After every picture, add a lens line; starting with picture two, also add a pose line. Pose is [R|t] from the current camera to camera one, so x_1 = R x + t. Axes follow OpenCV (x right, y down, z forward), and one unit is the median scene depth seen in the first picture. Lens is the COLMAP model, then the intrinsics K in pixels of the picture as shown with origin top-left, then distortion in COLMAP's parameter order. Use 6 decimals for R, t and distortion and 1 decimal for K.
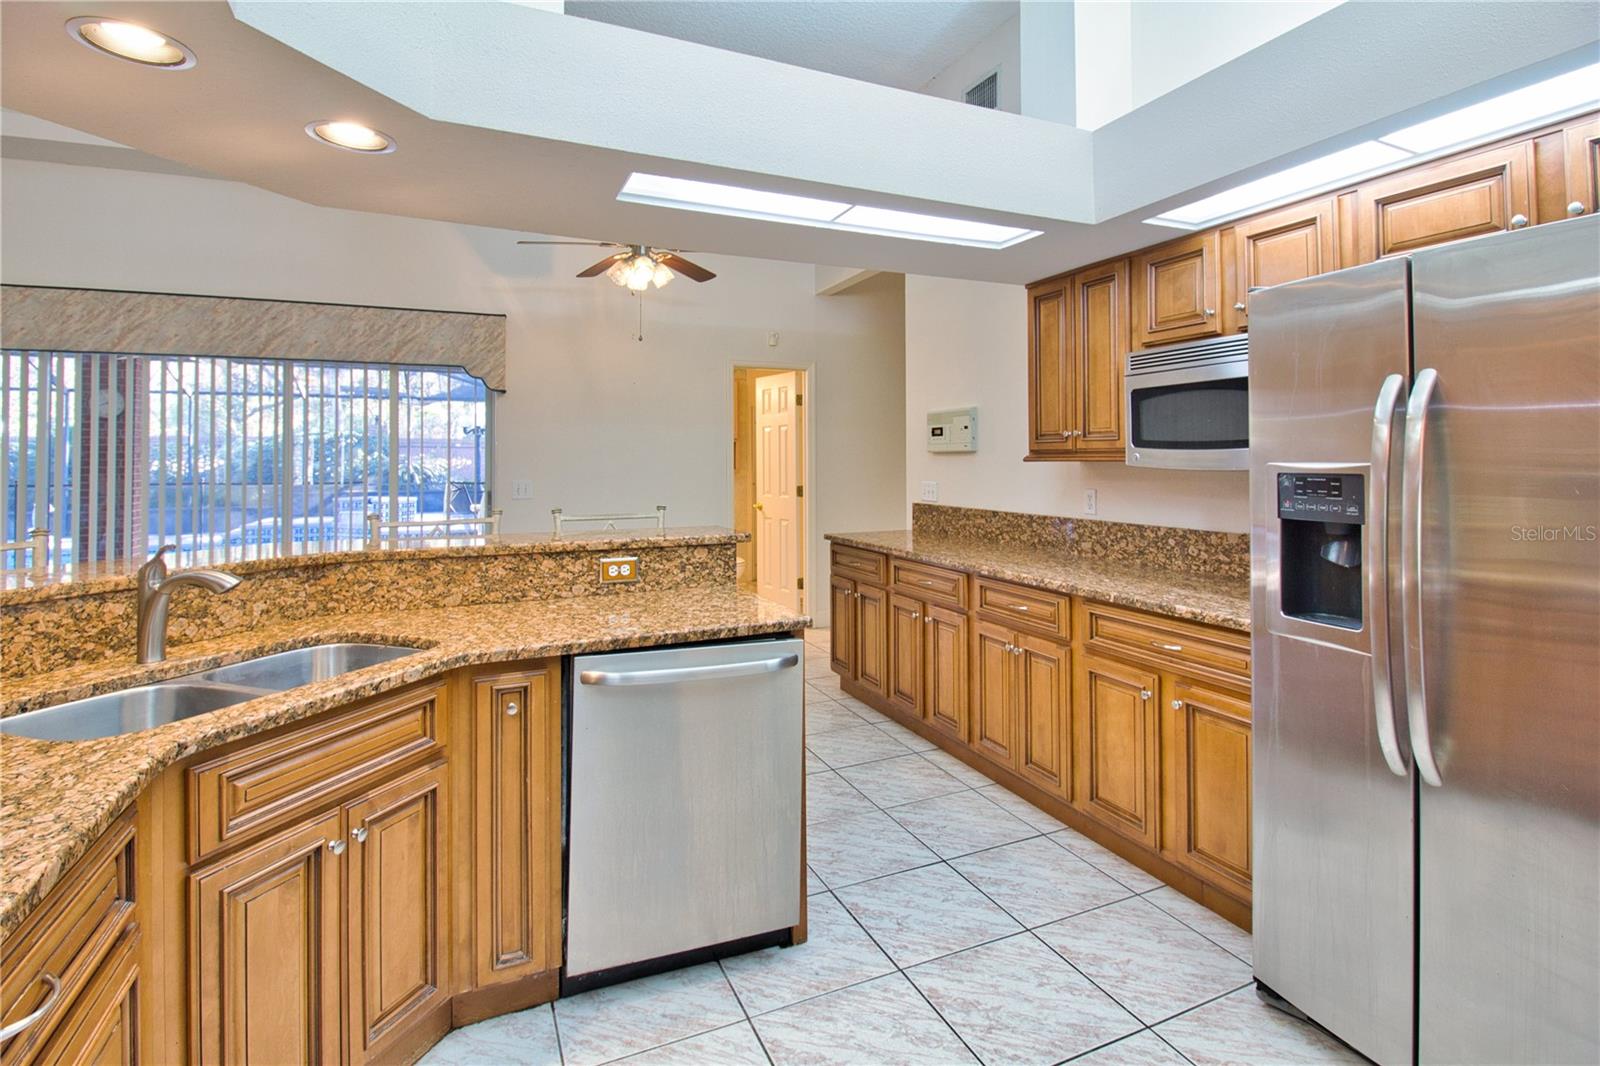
lens RADIAL K [[772.2, 0, 812.5], [0, 772.2, 443.4], [0, 0, 1]] dist [0.003013, -0.012930]
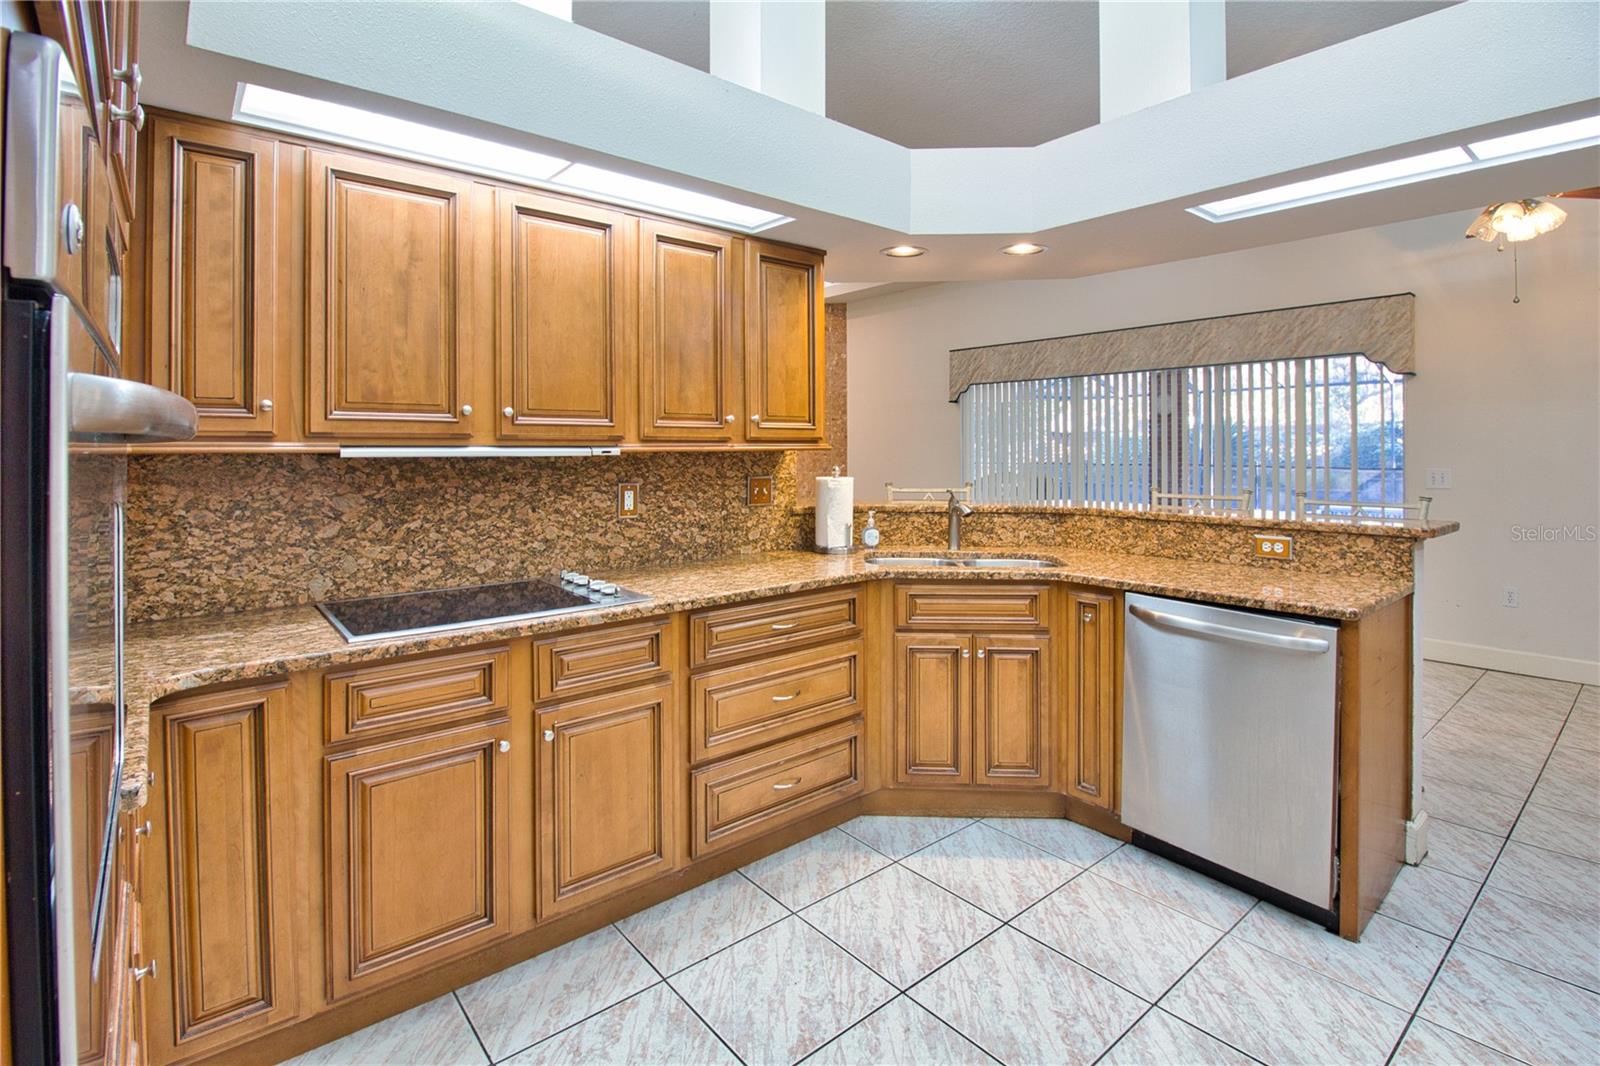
lens RADIAL K [[772.2, 0, 812.5], [0, 772.2, 443.4], [0, 0, 1]] dist [0.003013, -0.012930]
pose [[0.270507, -0.004509, -0.962707, 0.678175], [0.021821, 0.999761, 0.001449, 0.001638], [0.962471, -0.021399, 0.270541, 0.087963]]
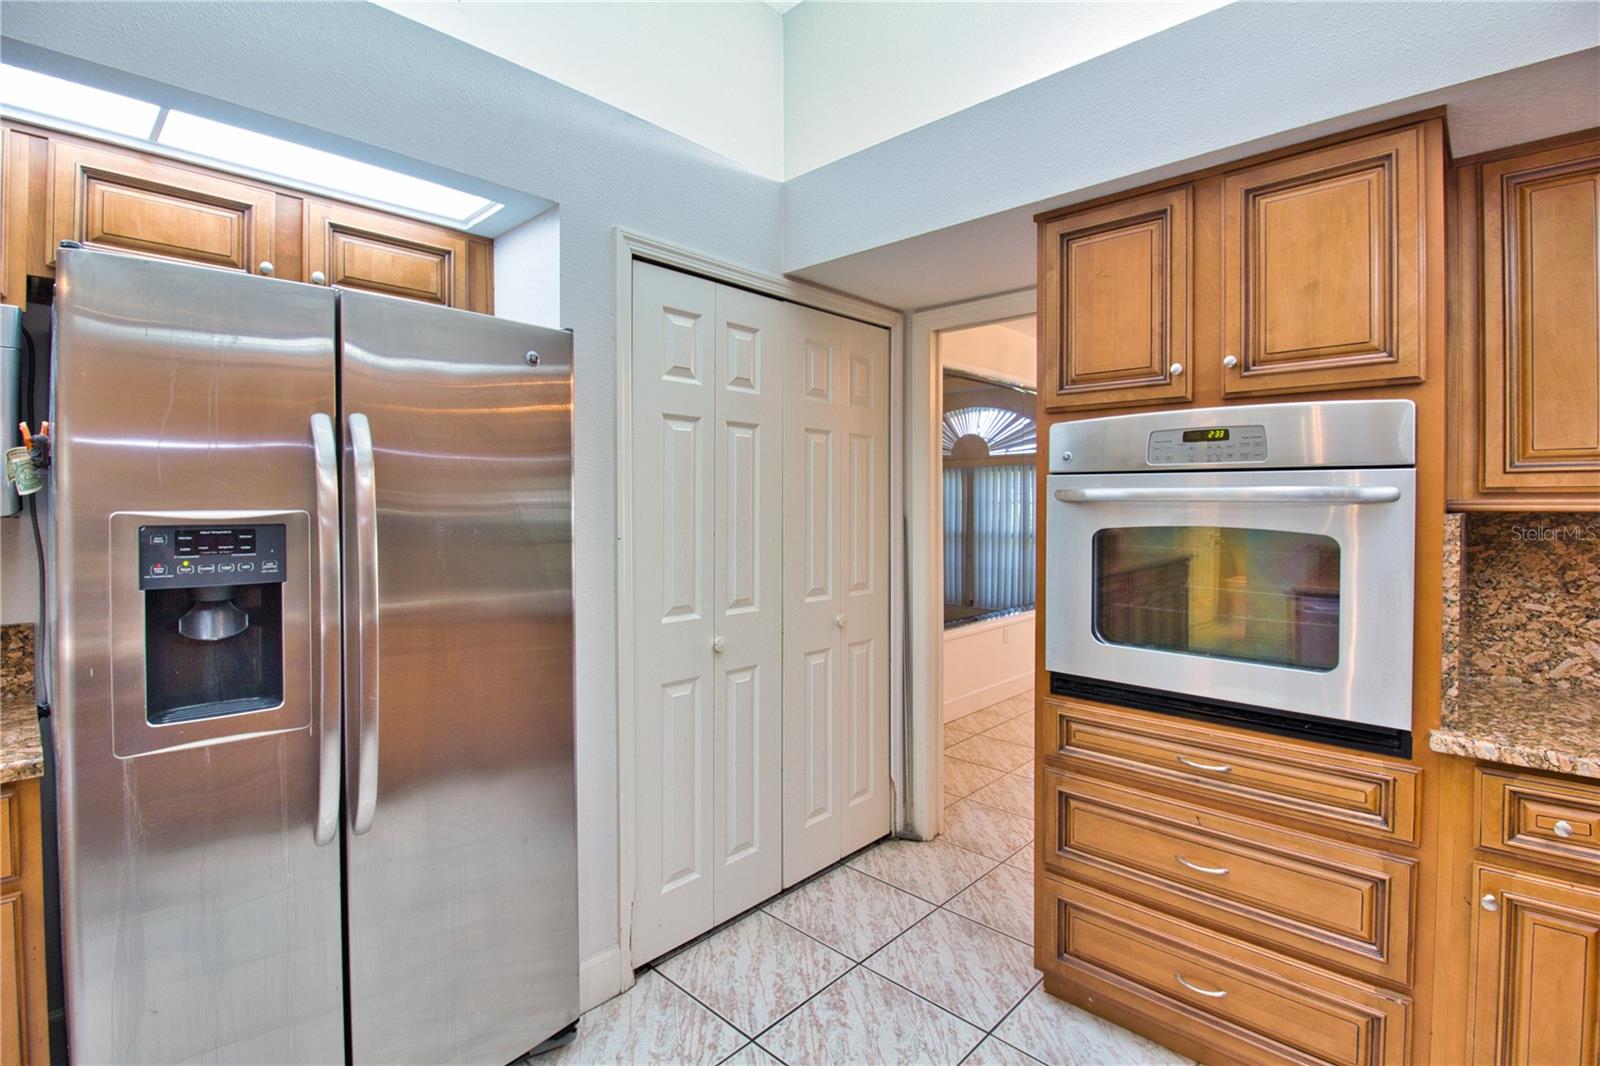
lens RADIAL K [[760.0, 0, 810.3], [0, 760.0, 504.9], [0, 0, 1]] dist [0.001529, -0.012663]
pose [[-0.384449, -0.005409, 0.923130, -0.208023], [-0.018547, 0.999826, -0.001865, 0.006799], [-0.922960, -0.017839, -0.384482, 0.547052]]
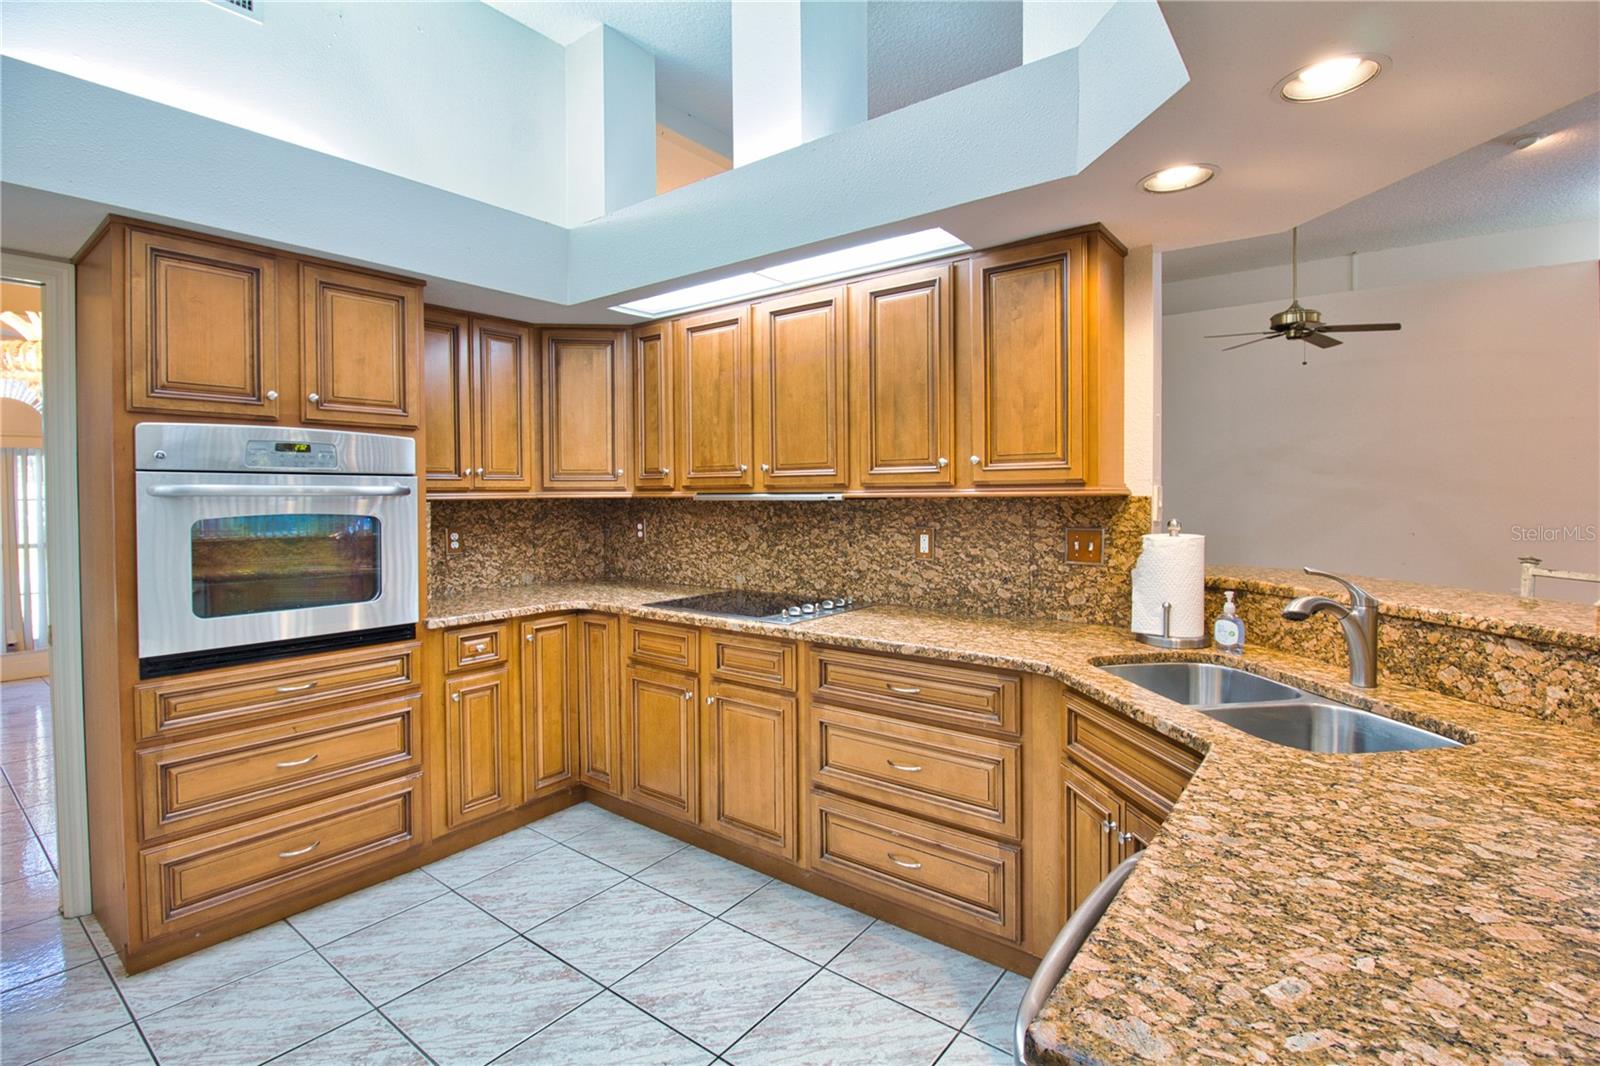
lens RADIAL K [[740.8, 0, 804.8], [0, 740.8, 507.1], [0, 0, 1]] dist [0.001481, -0.013044]
pose [[-0.883051, 0.016255, -0.468996, 0.186315], [0.018233, 0.999834, 0.000323, 0.022103], [0.468923, -0.008266, -0.883200, 1.097350]]
